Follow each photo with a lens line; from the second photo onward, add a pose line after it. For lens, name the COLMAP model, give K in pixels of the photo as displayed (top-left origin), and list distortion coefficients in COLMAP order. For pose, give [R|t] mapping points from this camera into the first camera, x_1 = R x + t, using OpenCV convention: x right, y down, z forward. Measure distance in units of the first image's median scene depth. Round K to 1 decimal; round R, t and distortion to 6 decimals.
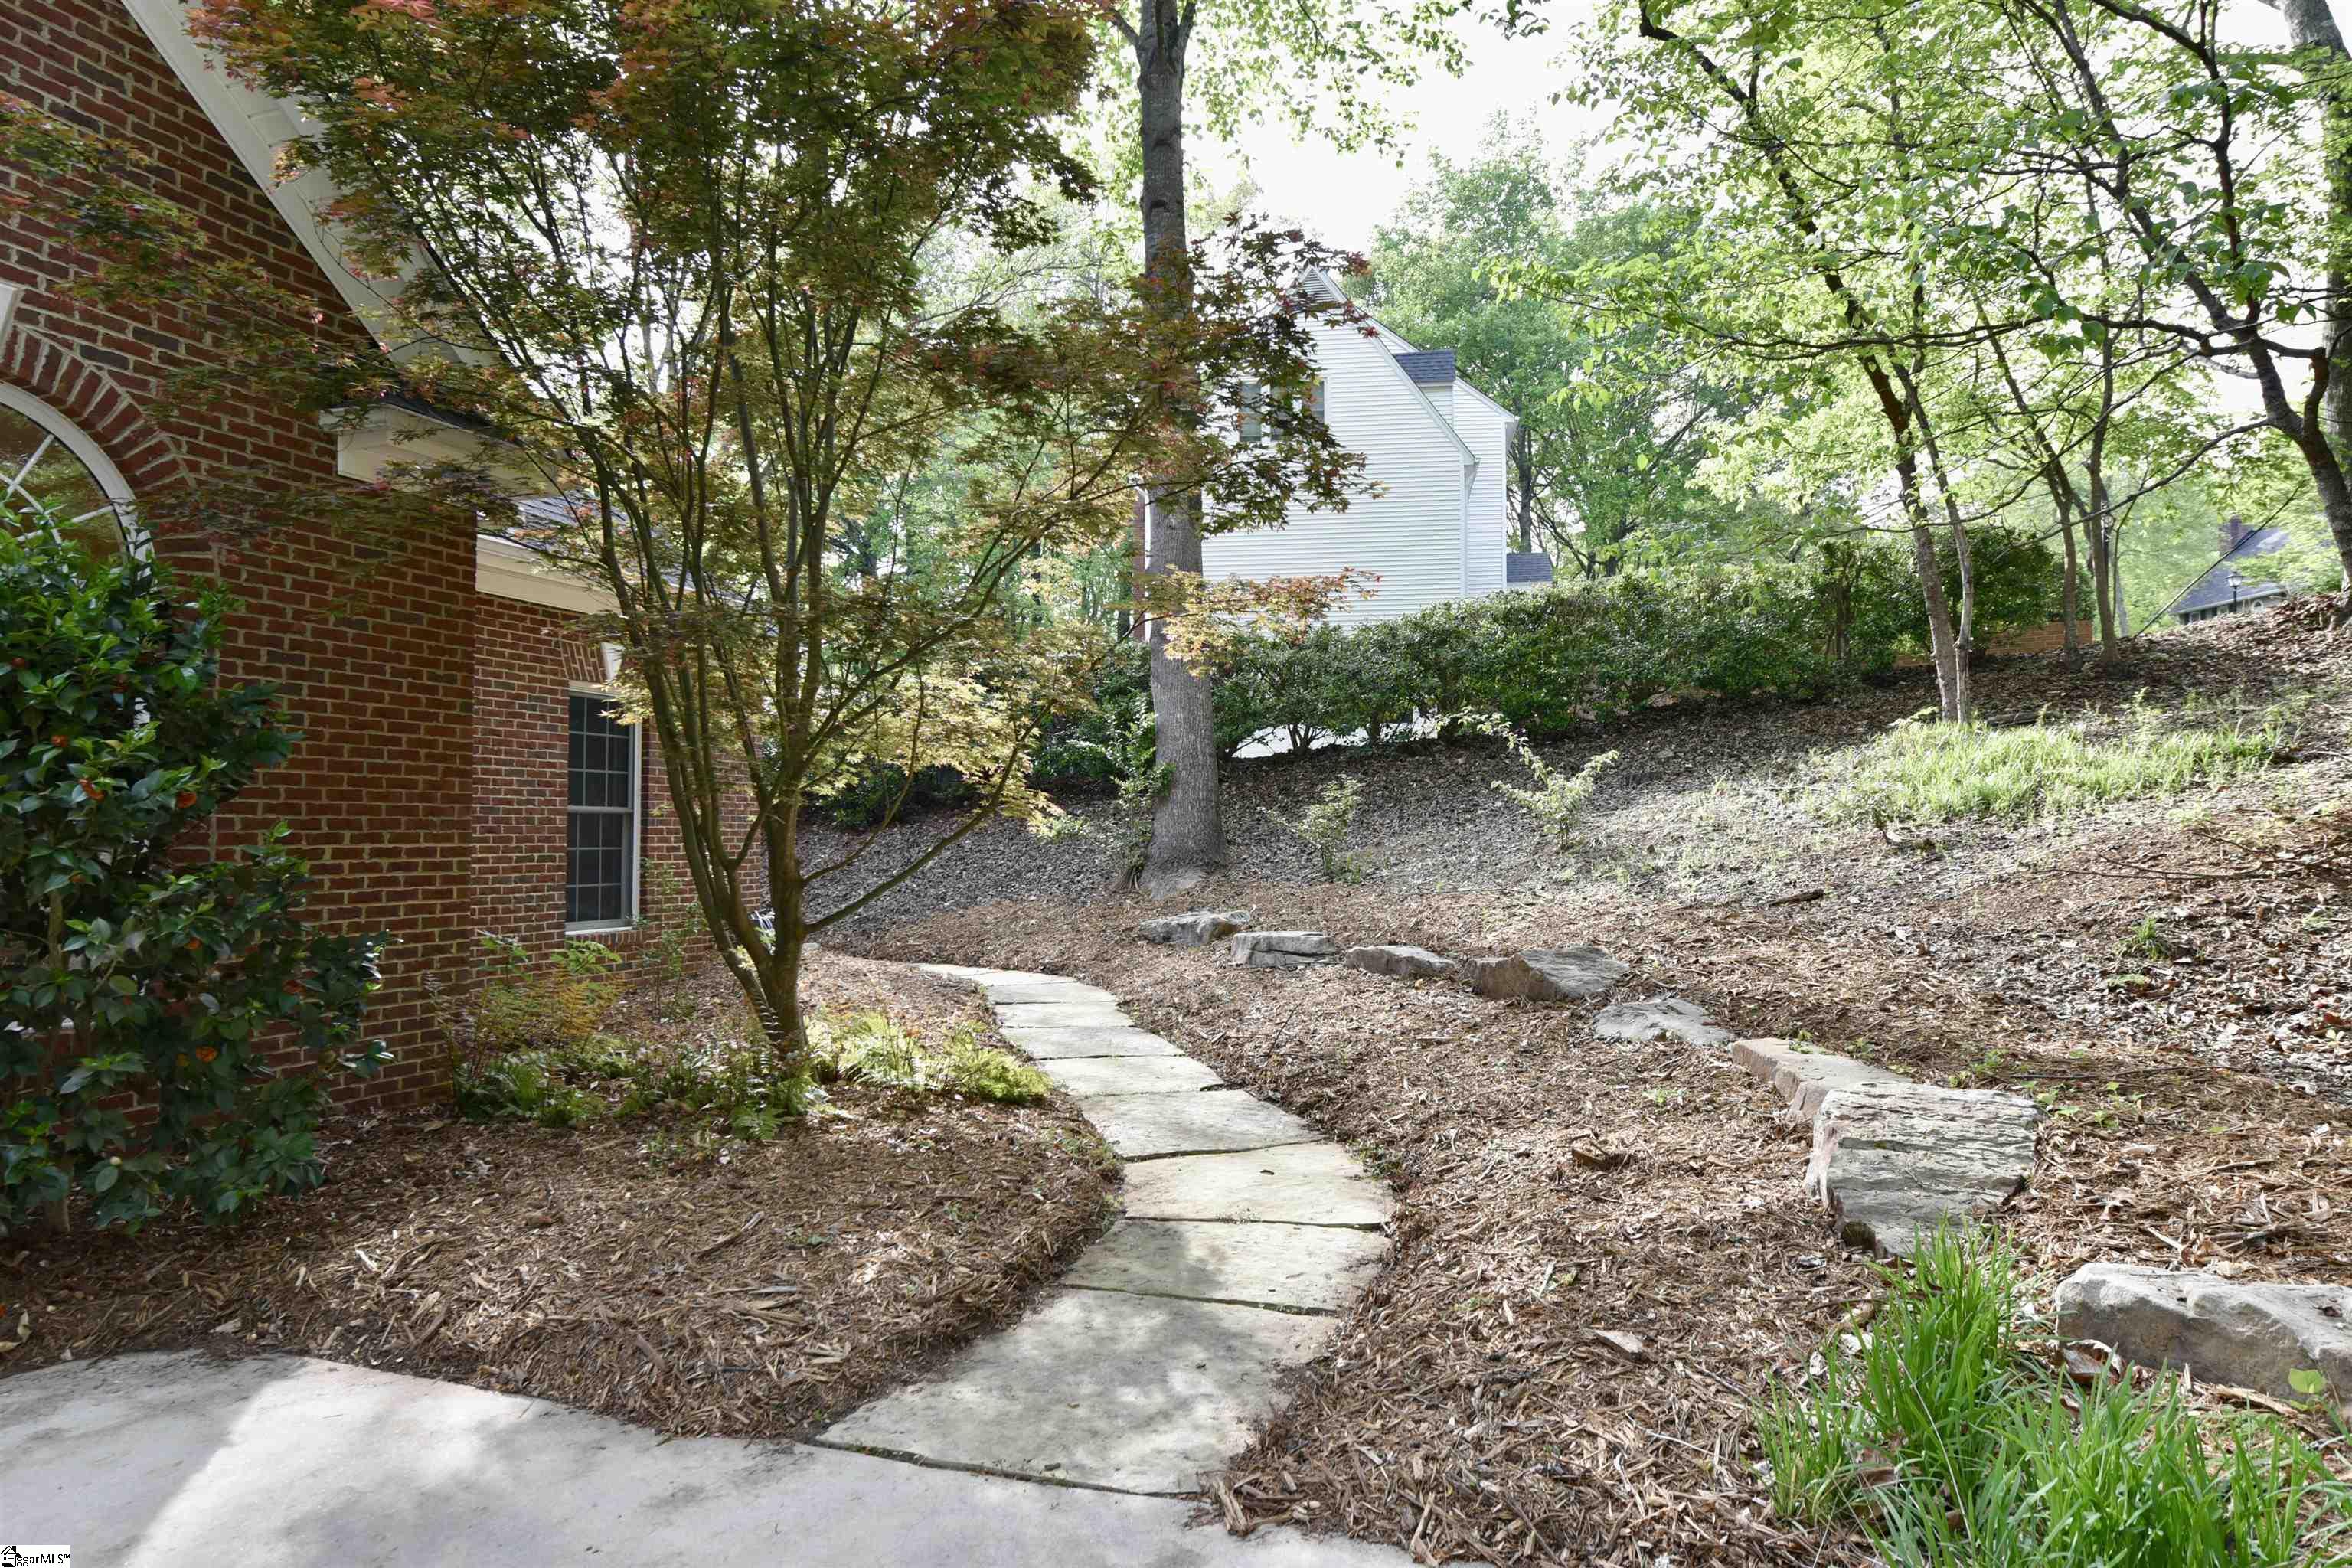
lens RADIAL K [[1424.0, 0, 1176.0], [0, 1424.0, 784.0], [0, 0, 1]] dist [-0.002549, 0.000322]
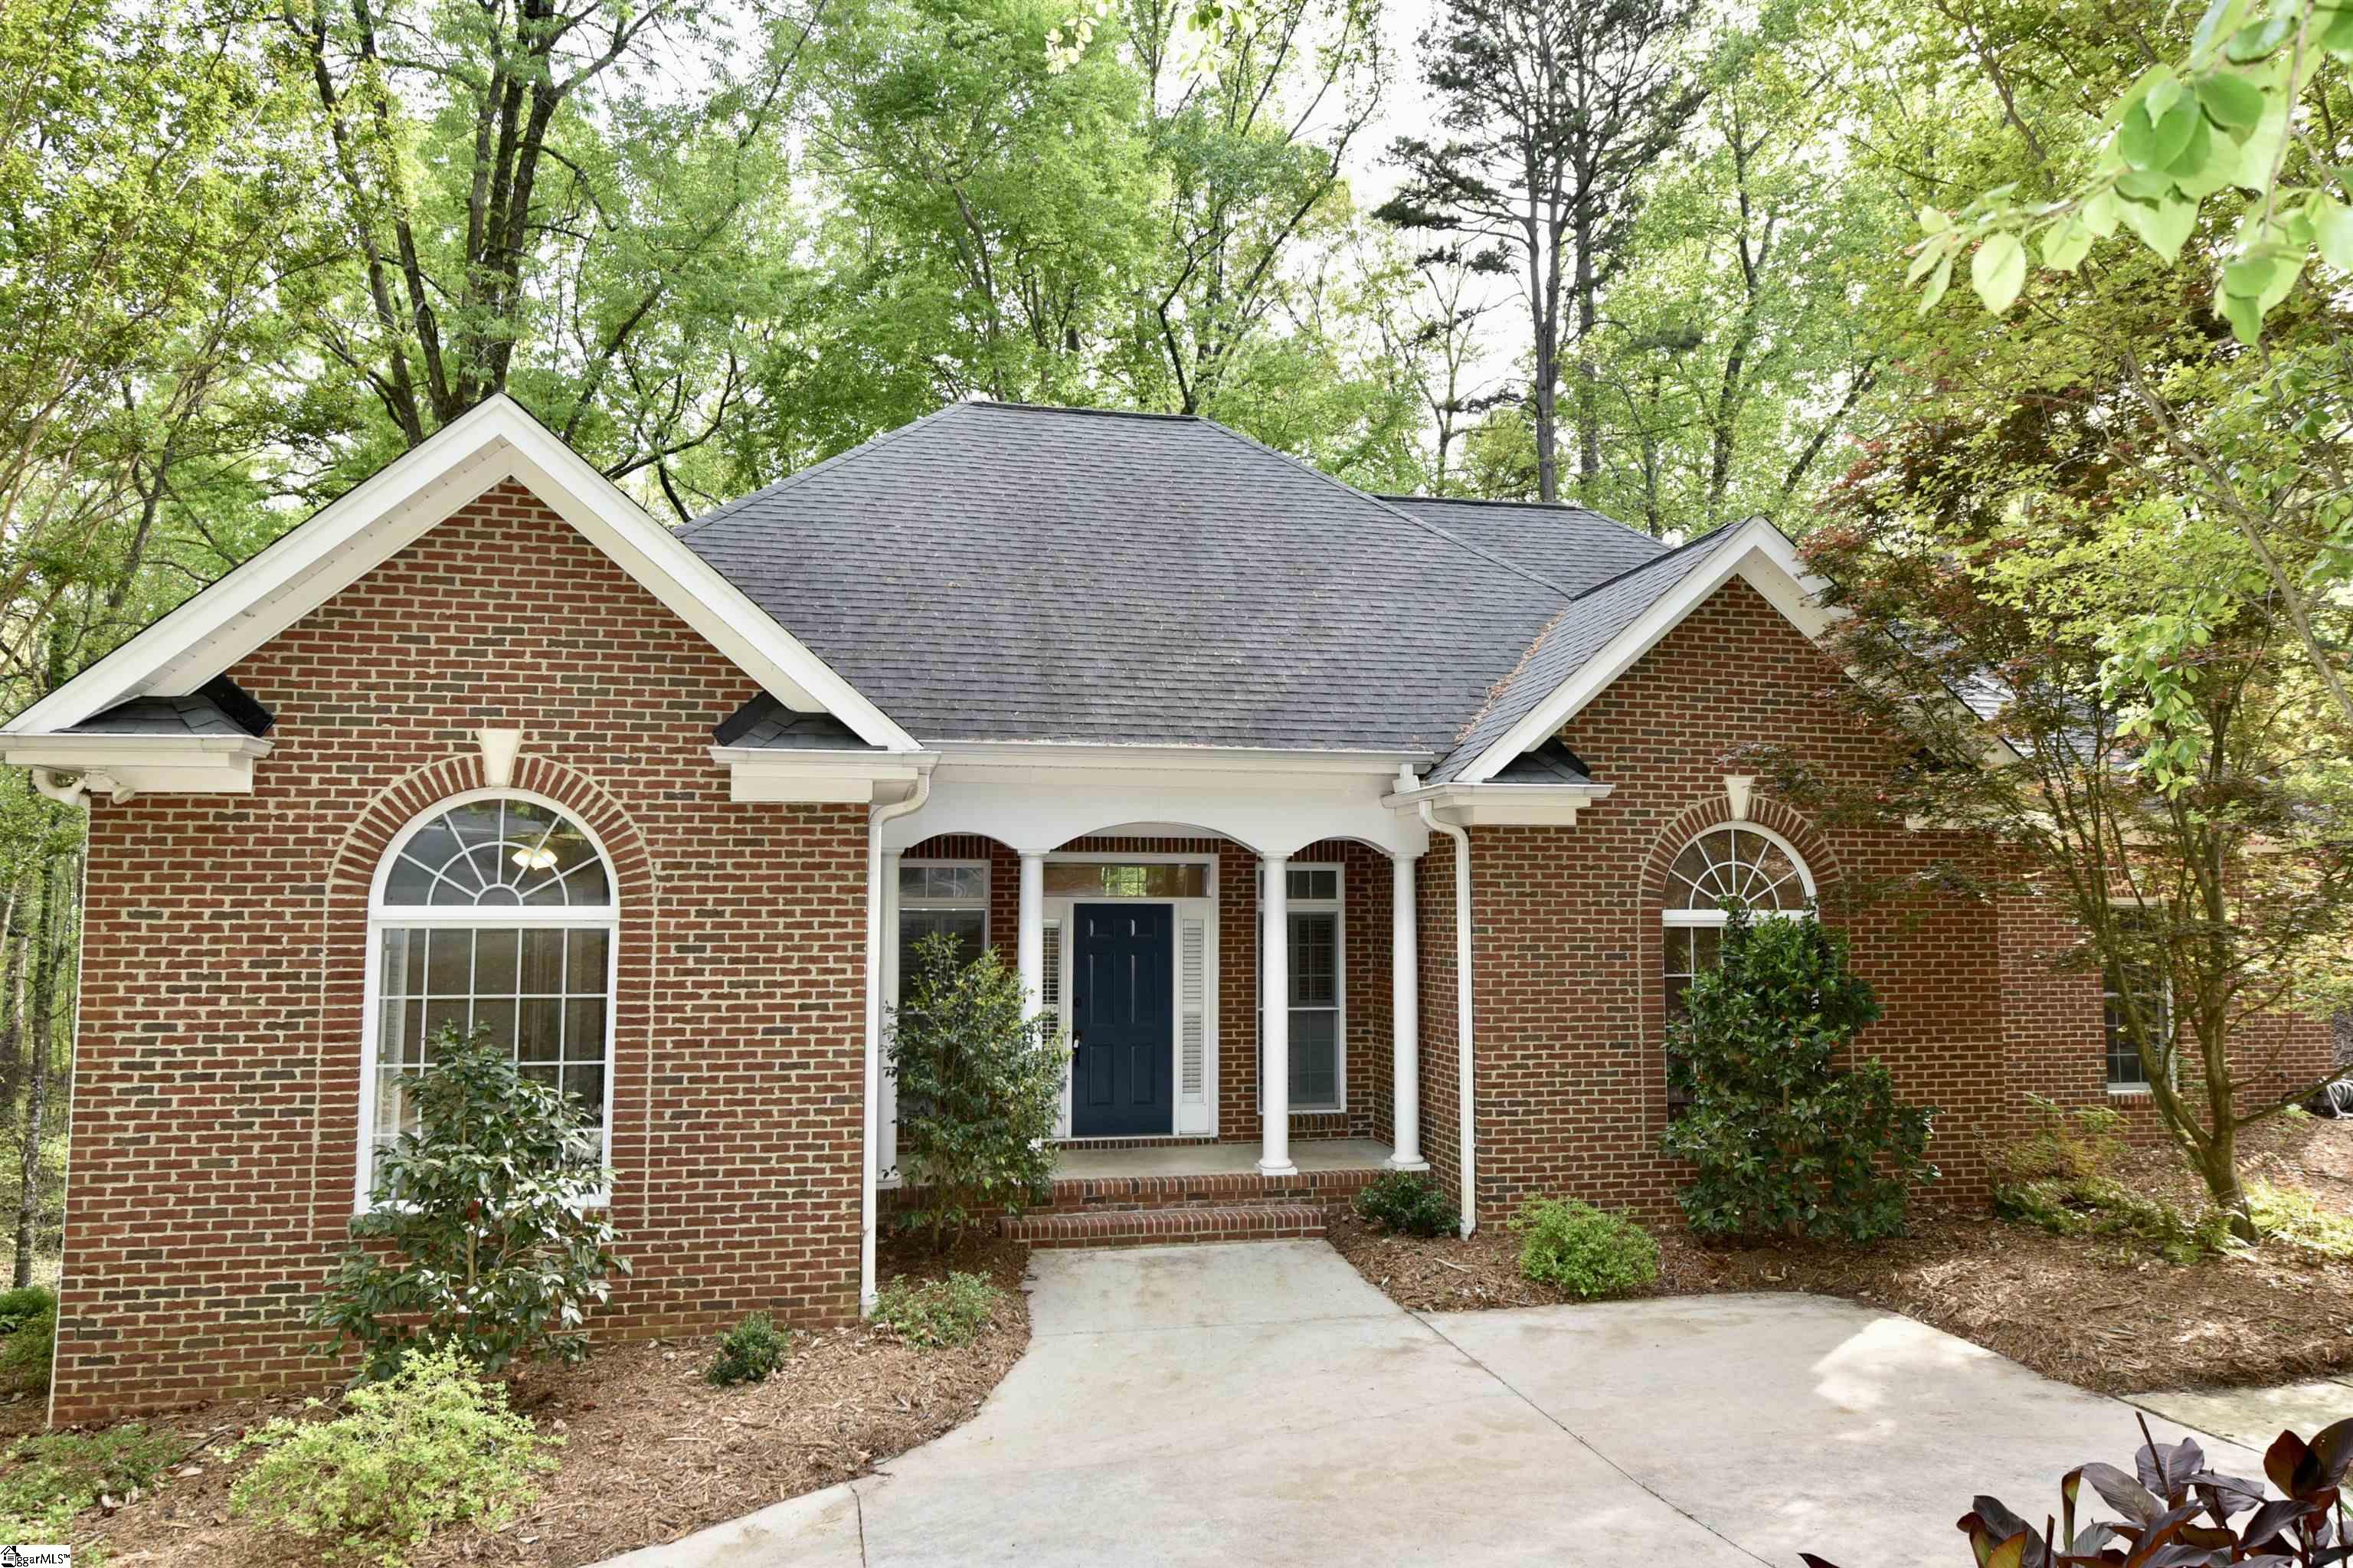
lens RADIAL K [[1544.8, 0, 1176.5], [0, 1544.8, 784.0], [0, 0, 1]] dist [-0.009090, 0.002363]
pose [[0.518242, -0.069551, -0.852401, 0.763149], [0.031237, 0.997562, -0.062404, -0.250280], [0.854663, 0.005714, 0.519151, -1.010362]]
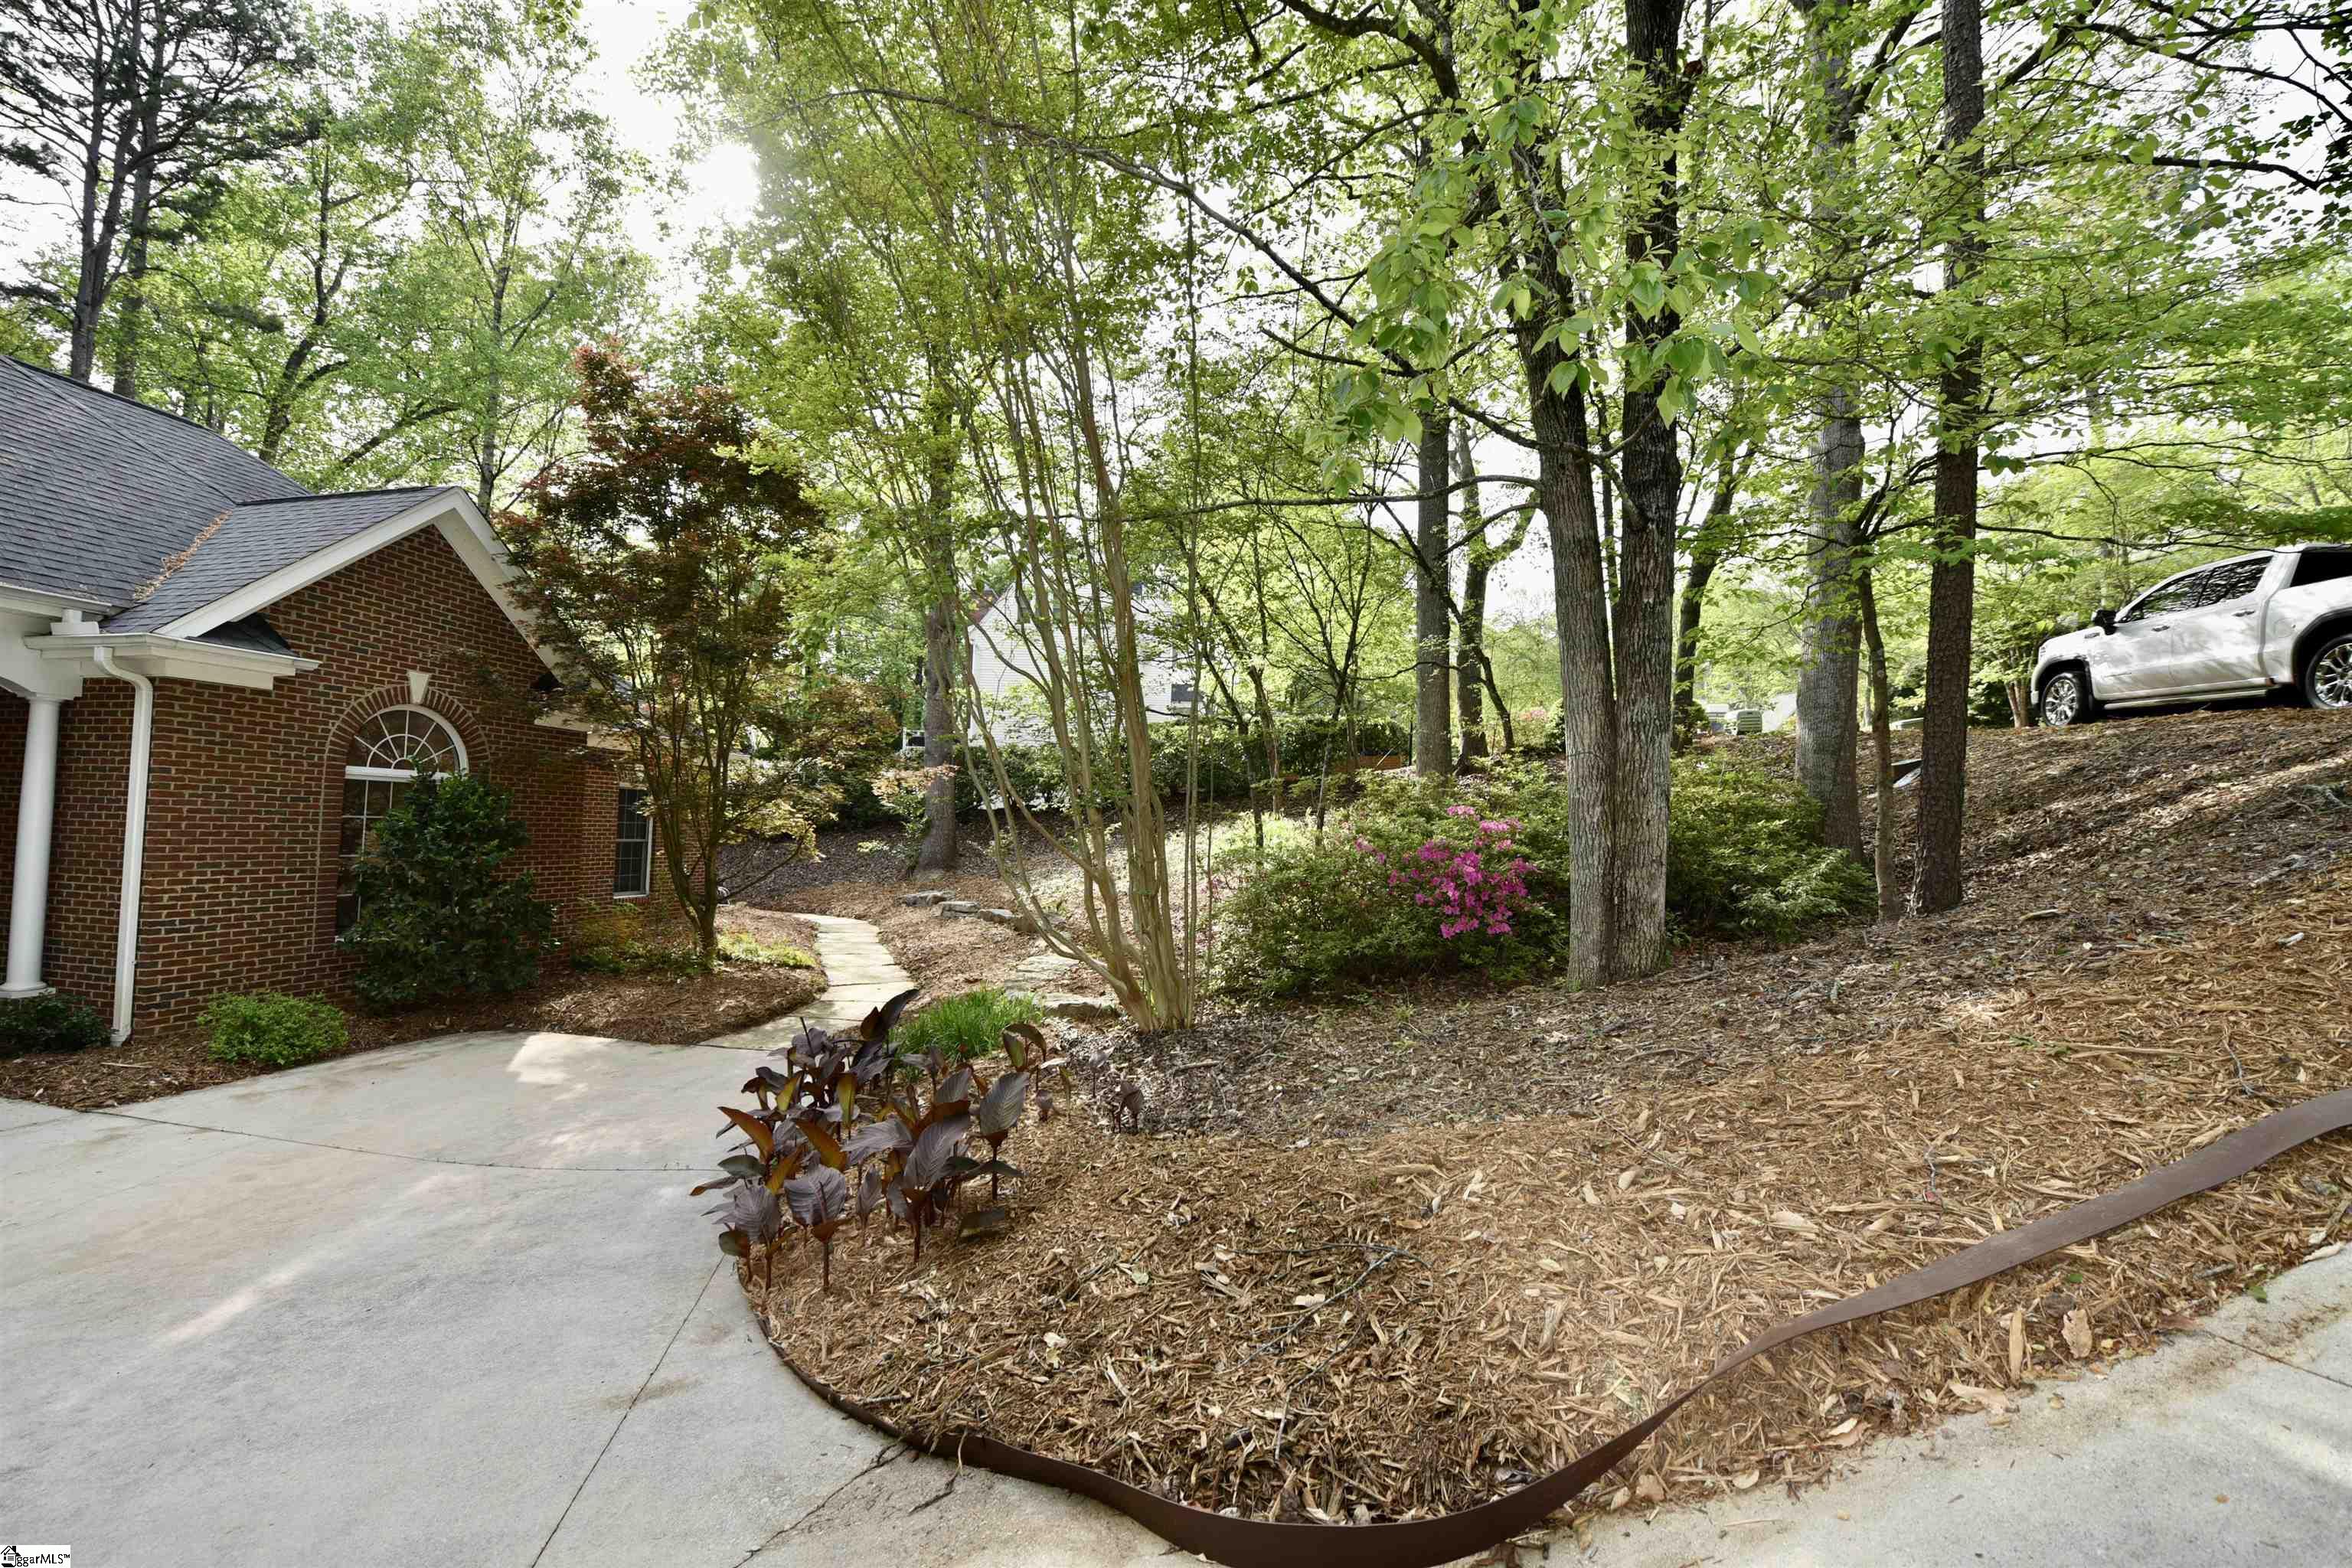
lens RADIAL K [[952.2, 0, 1176.0], [0, 952.2, 784.0], [0, 0, 1]] dist [-0.011243, -0.003124]
pose [[0.988848, 0.032954, 0.145238, 0.453381], [-0.031339, 0.999419, -0.013394, -0.166972], [-0.145595, 0.008693, 0.989306, -1.233319]]
